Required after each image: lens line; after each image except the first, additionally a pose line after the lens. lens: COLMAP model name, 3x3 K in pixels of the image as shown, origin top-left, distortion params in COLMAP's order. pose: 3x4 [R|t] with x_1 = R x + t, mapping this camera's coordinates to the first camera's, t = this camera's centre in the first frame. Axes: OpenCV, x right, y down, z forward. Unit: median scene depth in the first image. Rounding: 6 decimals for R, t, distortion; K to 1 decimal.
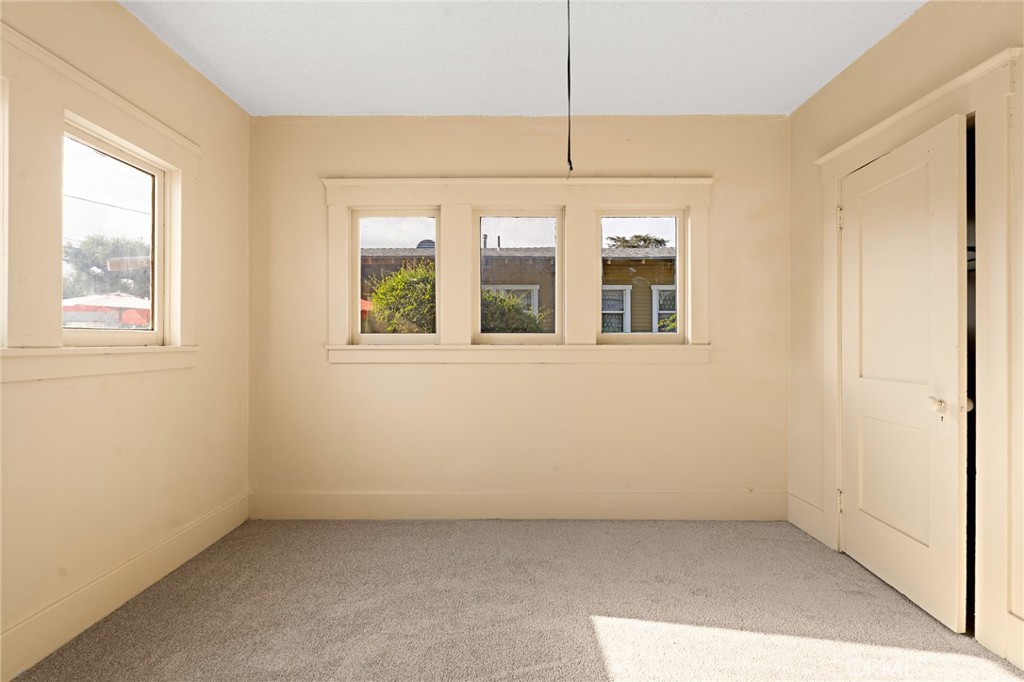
lens RADIAL K [[447.9, 0, 512.0], [0, 447.9, 341.0], [0, 0, 1]] dist [-0.003465, -0.000603]
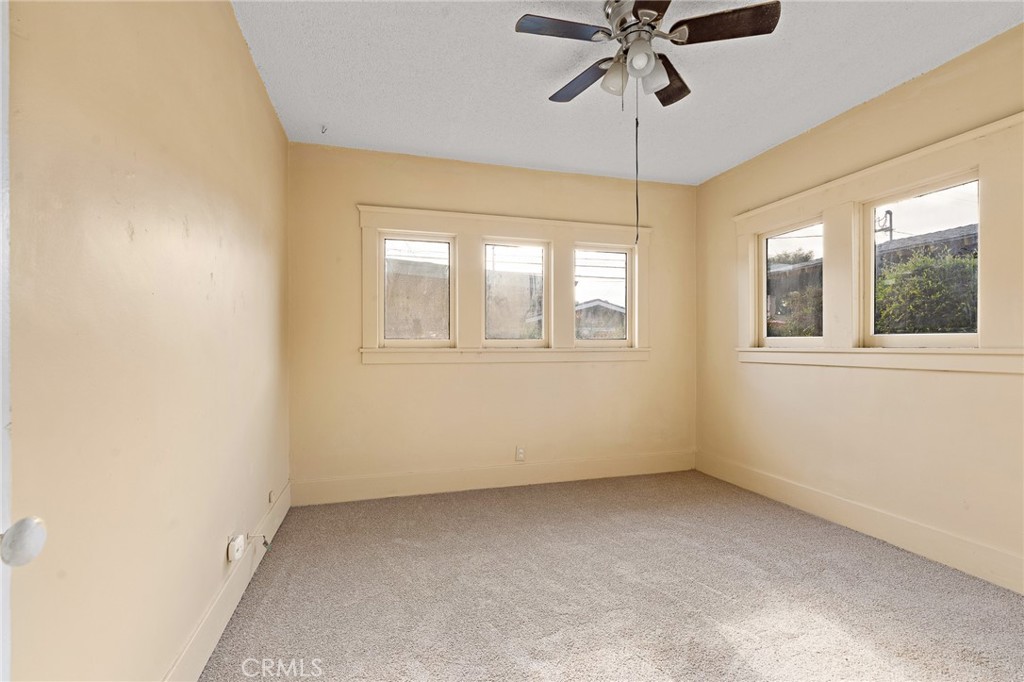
lens RADIAL K [[451.9, 0, 509.3], [0, 451.9, 345.0], [0, 0, 1]] dist [-0.001097, 0.000061]
pose [[0.287084, -0.002360, -0.957902, 0.623823], [0.005765, 0.999983, -0.000736, -0.001181], [0.957888, -0.005311, 0.287093, 0.018454]]
